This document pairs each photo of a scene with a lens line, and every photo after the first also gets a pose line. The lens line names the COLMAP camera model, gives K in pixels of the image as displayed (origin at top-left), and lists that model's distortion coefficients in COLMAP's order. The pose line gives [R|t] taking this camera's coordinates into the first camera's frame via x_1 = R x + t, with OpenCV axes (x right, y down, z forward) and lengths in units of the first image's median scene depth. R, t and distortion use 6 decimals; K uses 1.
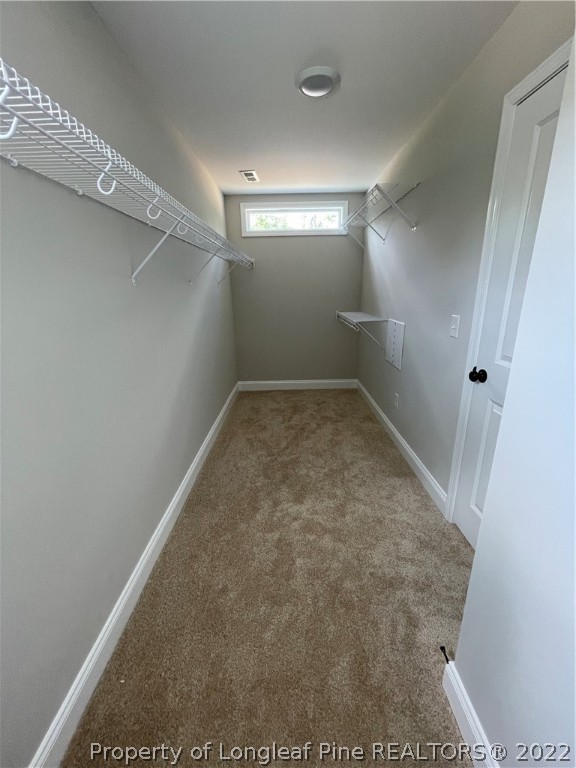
lens RADIAL K [[308.3, 0, 290.6], [0, 308.3, 384.6], [0, 0, 1]] dist [-0.000280, -0.001248]
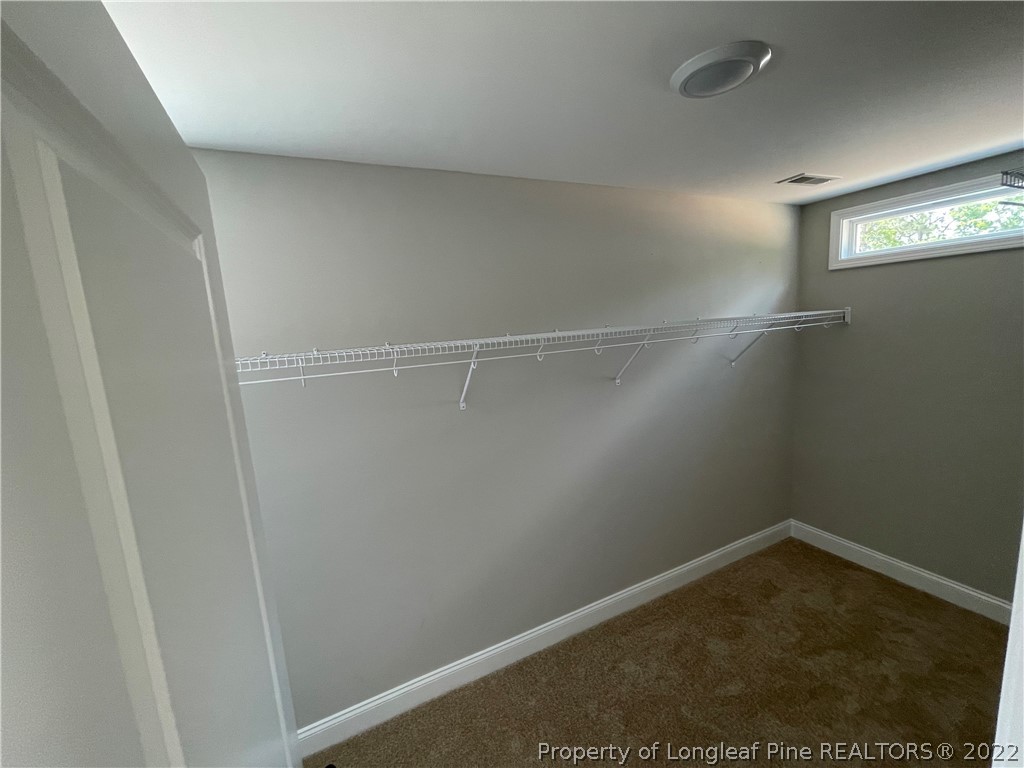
lens RADIAL K [[411.0, 0, 509.3], [0, 411.0, 381.7], [0, 0, 1]] dist [-0.000280, -0.001248]
pose [[0.416389, 0.118515, -0.901429, 0.304086], [-0.206382, 0.977907, 0.033237, -0.205289], [0.885453, 0.172200, 0.431648, 0.234339]]
